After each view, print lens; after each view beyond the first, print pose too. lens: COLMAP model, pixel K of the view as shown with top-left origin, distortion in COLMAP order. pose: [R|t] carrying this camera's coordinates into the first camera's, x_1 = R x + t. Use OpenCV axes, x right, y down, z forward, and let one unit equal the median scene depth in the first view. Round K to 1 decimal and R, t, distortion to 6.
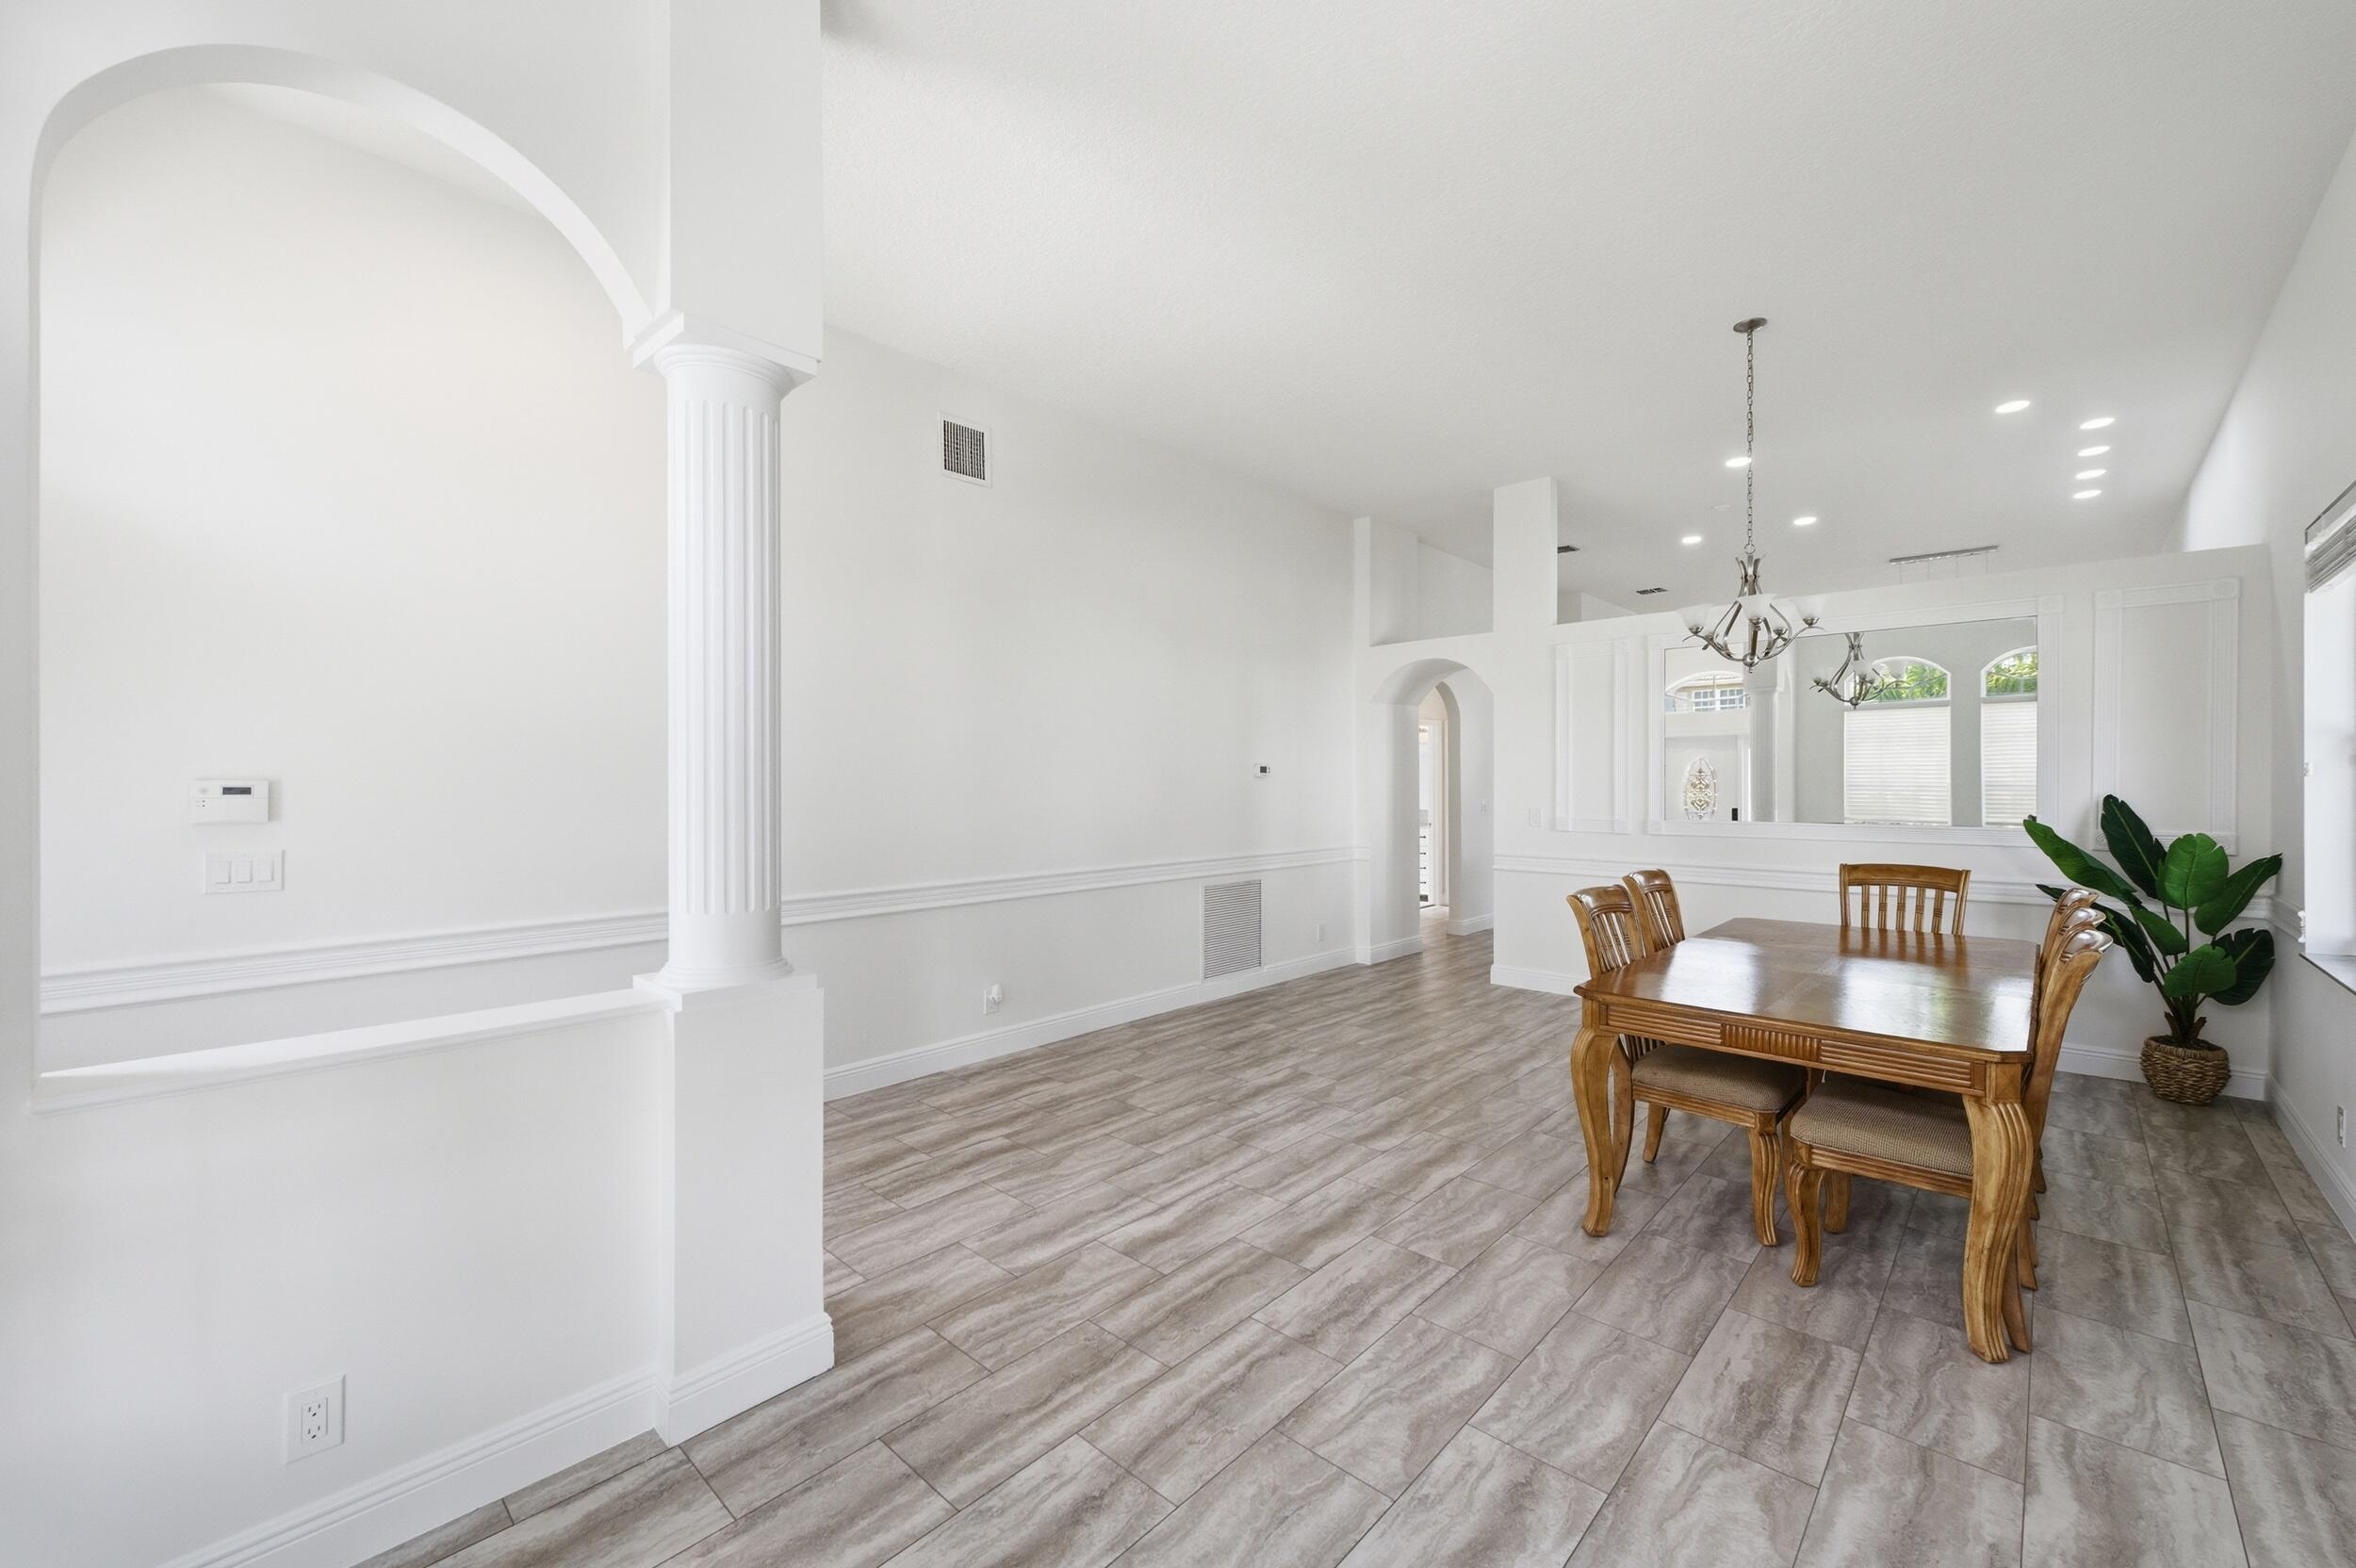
lens RADIAL K [[938.1, 0, 1161.9], [0, 938.1, 787.5], [0, 0, 1]] dist [-0.003838, 0.000348]
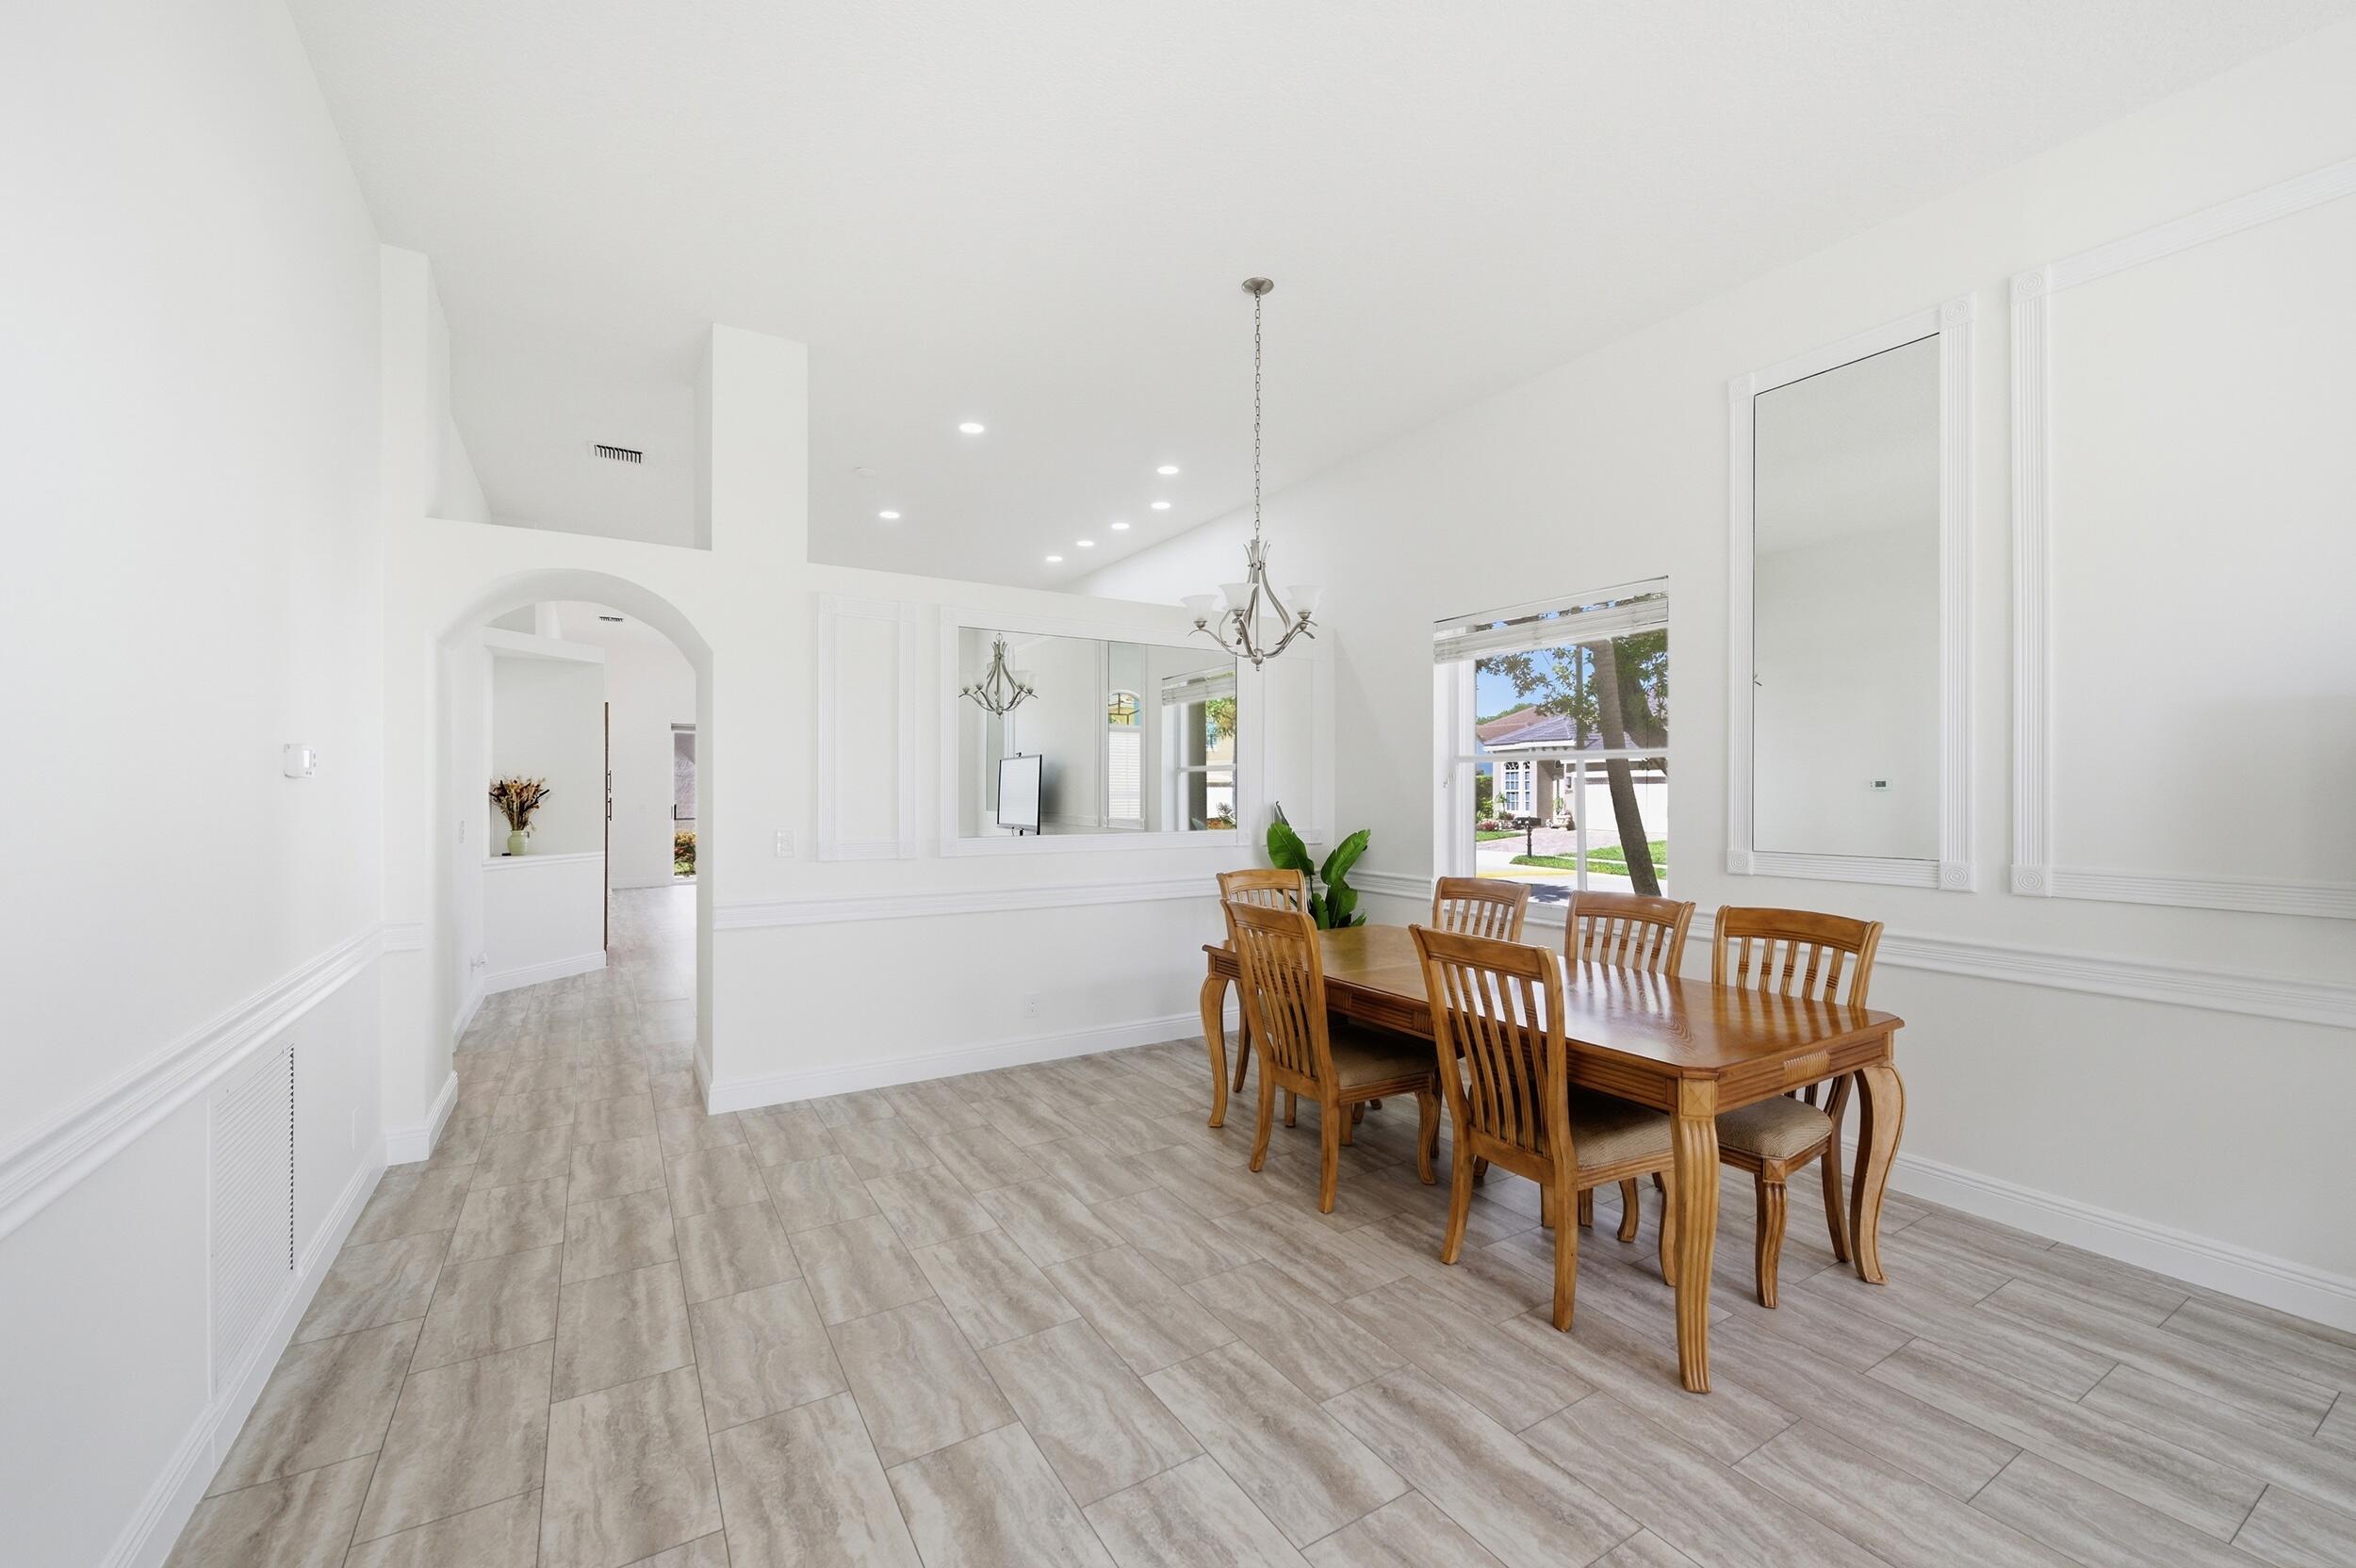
lens RADIAL K [[938.1, 0, 1181.6], [0, 938.1, 778.7], [0, 0, 1]] dist [-0.003838, 0.000348]
pose [[0.255991, 0.013801, 0.966581, -0.249448], [0.002936, 0.999882, -0.015054, -0.004293], [-0.966675, 0.006692, 0.255921, 0.783872]]
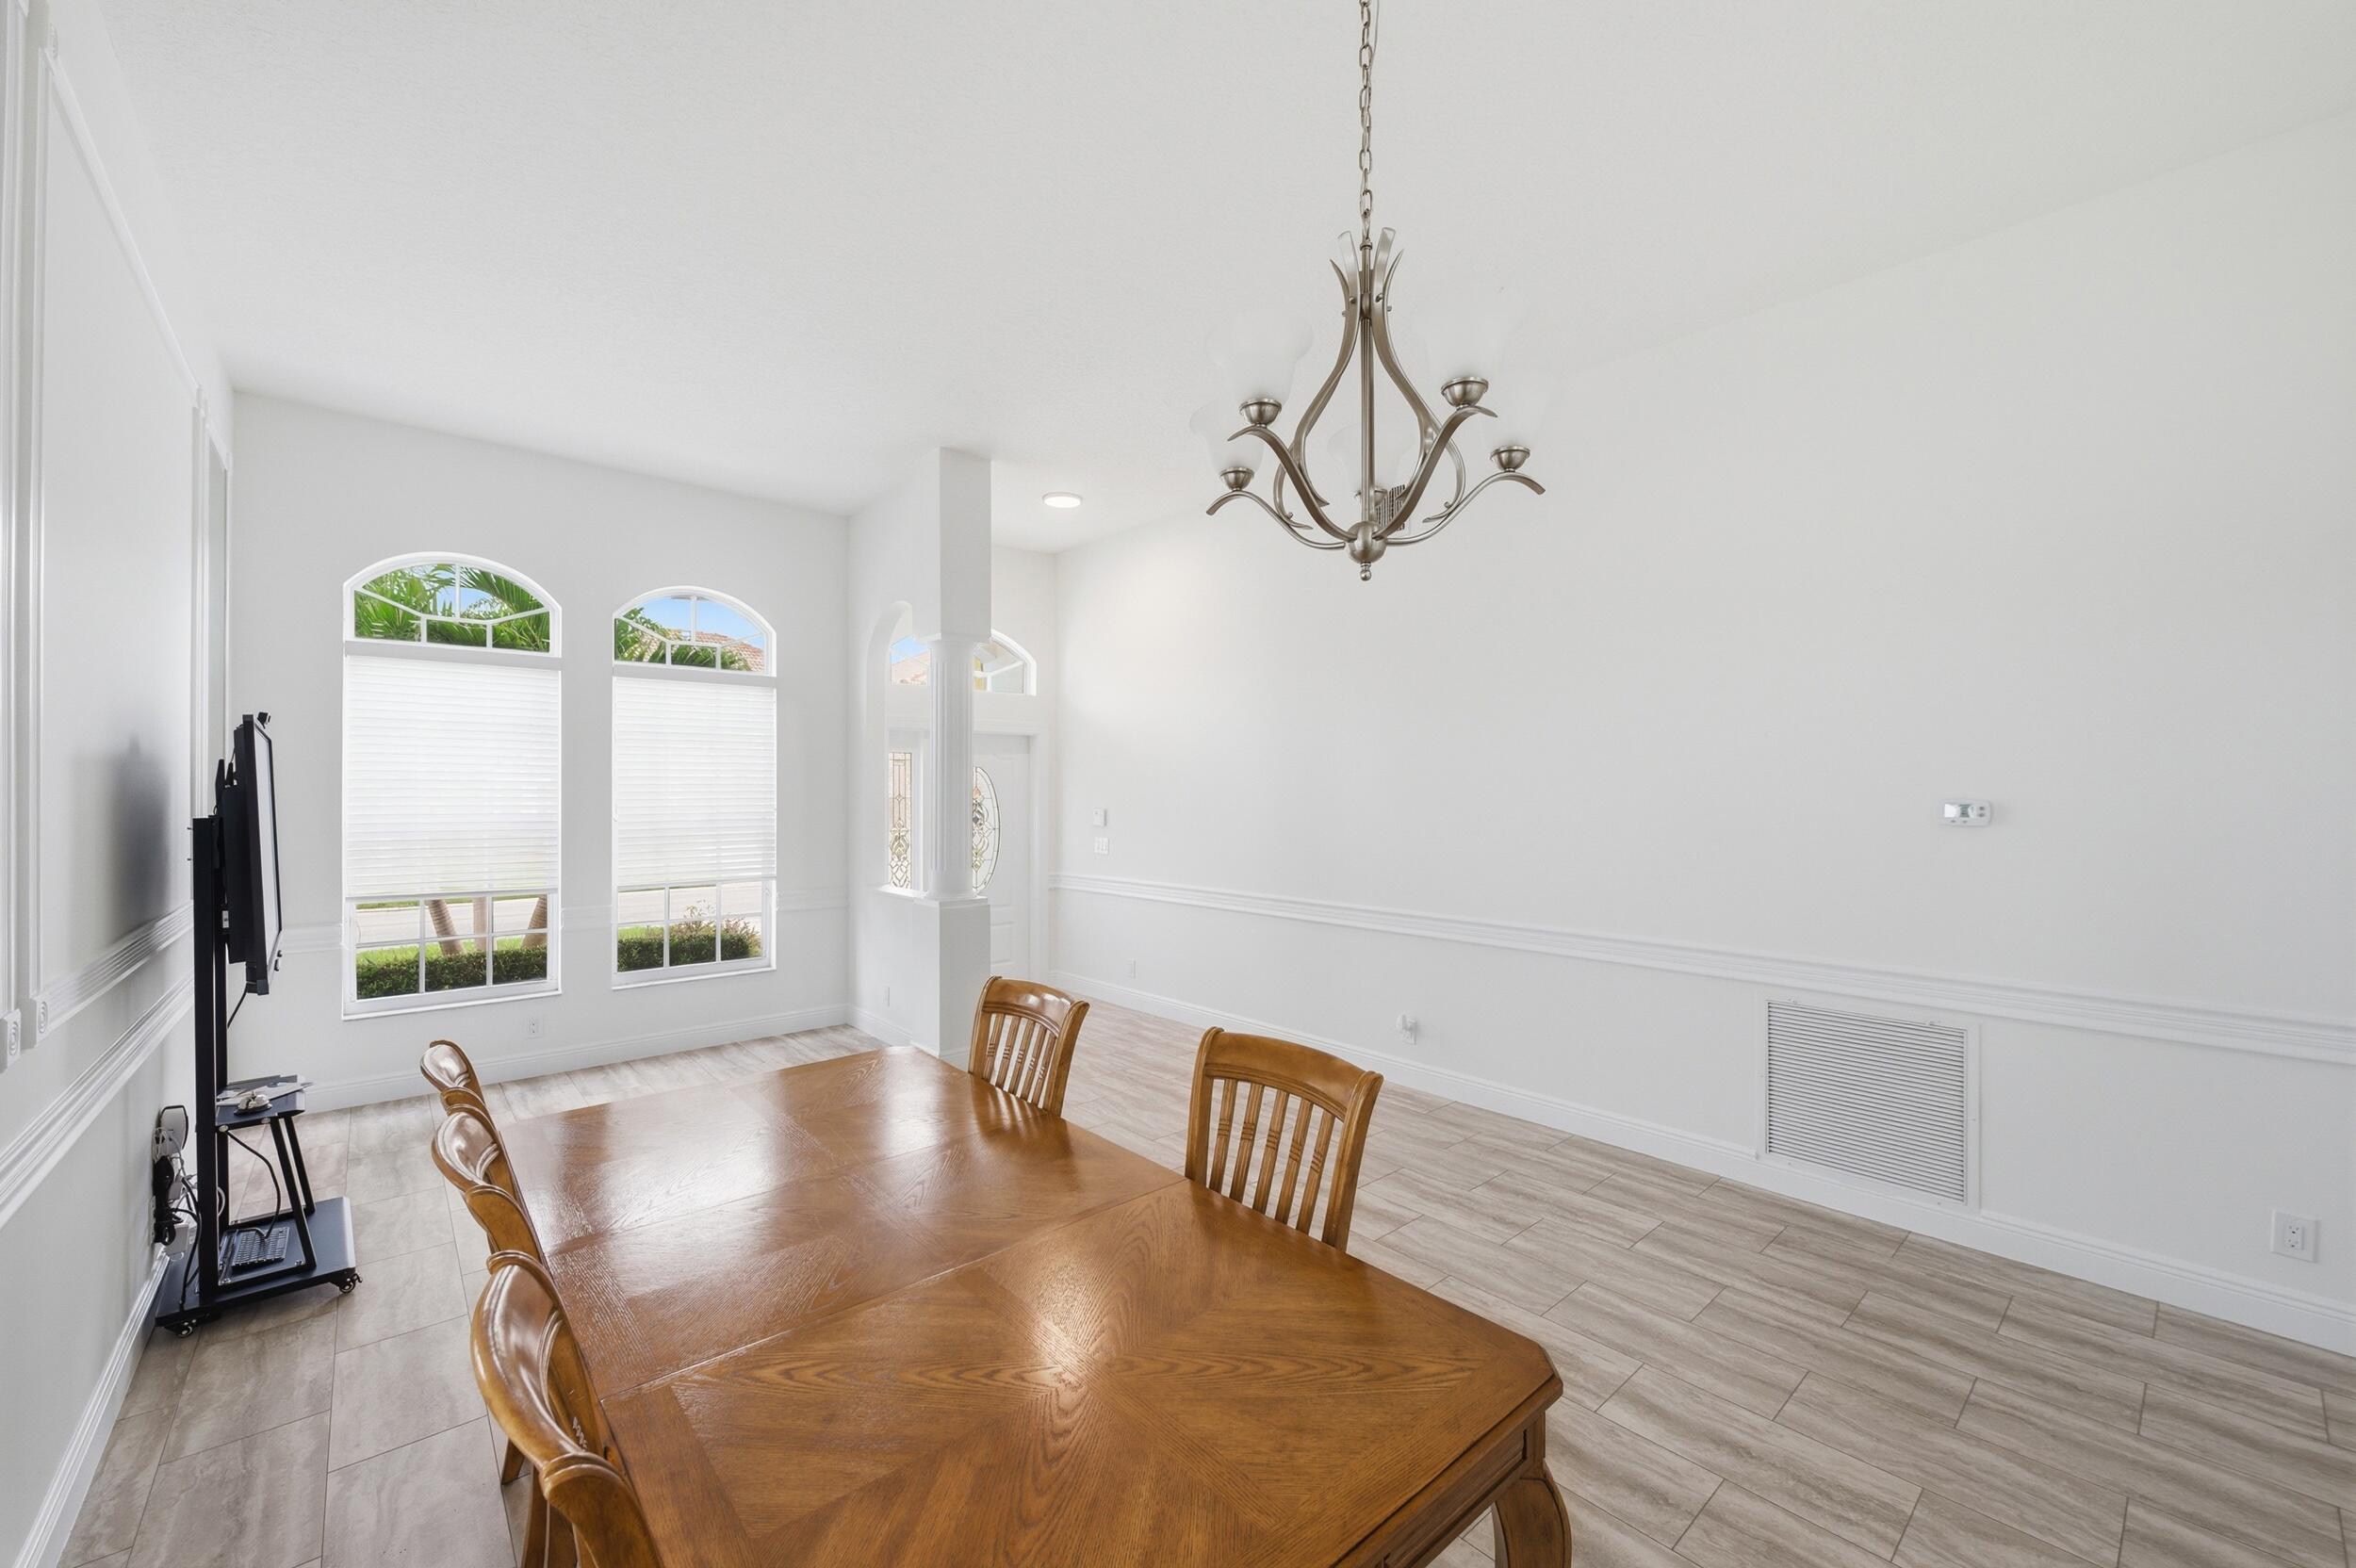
lens RADIAL K [[938.1, 0, 1165.8], [0, 938.1, 787.5], [0, 0, 1]] dist [-0.003838, 0.000348]
pose [[-0.107175, 0.002771, -0.994236, 0.918609], [-0.004095, 0.999986, 0.003228, -0.042866], [0.994232, 0.004418, -0.107162, 0.899825]]
